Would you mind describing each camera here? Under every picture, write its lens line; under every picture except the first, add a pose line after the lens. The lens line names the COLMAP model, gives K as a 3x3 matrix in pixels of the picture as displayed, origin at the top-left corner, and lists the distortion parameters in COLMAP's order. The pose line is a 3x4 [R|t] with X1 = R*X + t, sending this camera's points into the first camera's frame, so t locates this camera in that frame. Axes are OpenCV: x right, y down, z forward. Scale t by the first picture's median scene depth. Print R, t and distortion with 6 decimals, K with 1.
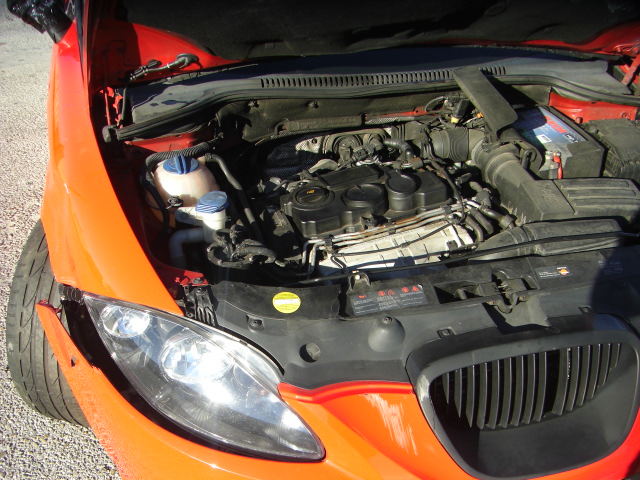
lens RADIAL K [[793.9, 0, 320.0], [0, 793.9, 240.0], [0, 0, 1]] dist [-0.195694, -0.085682]
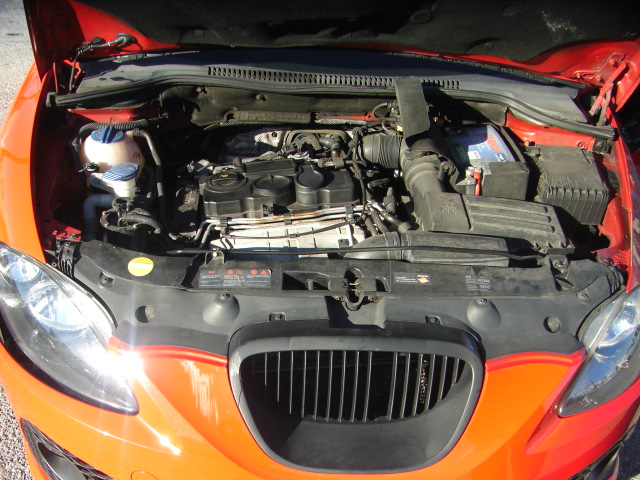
lens RADIAL K [[785.6, 0, 319.8], [0, 785.6, 270.1], [0, 0, 1]] dist [-0.208111, 0.022417]
pose [[0.980880, 0.143760, -0.131177, 0.272452], [-0.141179, 0.989565, 0.028817, 0.015729], [0.133951, -0.009746, 0.990940, -0.006308]]
